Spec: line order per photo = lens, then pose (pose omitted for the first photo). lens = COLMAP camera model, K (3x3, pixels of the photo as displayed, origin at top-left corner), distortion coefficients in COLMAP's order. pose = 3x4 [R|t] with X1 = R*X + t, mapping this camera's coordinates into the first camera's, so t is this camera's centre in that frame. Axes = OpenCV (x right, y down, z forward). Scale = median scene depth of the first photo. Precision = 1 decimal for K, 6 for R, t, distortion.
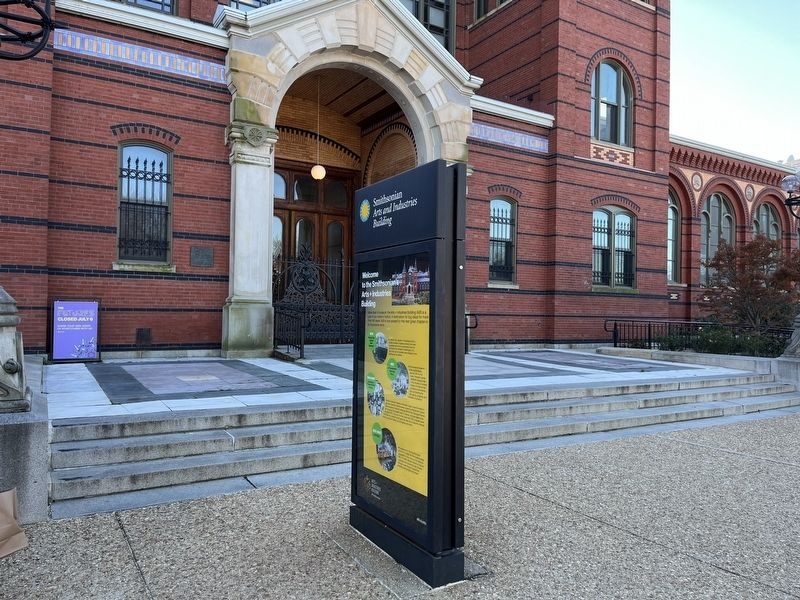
lens RADIAL K [[606.6, 0, 401.8], [0, 606.6, 303.1], [0, 0, 1]] dist [0.027227, -0.054434]
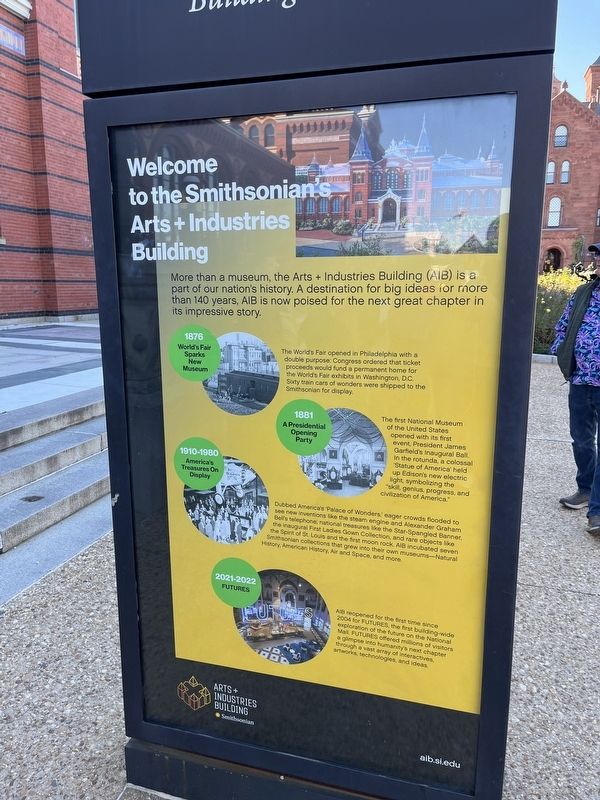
lens RADIAL K [[606.6, 0, 301.1], [0, 606.6, 407.0], [0, 0, 1]] dist [0.027227, -0.054434]
pose [[0.731779, -0.147477, 0.665394, -0.246440], [-0.006123, 0.974845, 0.222798, 0.009812], [-0.681514, -0.167113, 0.712469, 0.663786]]
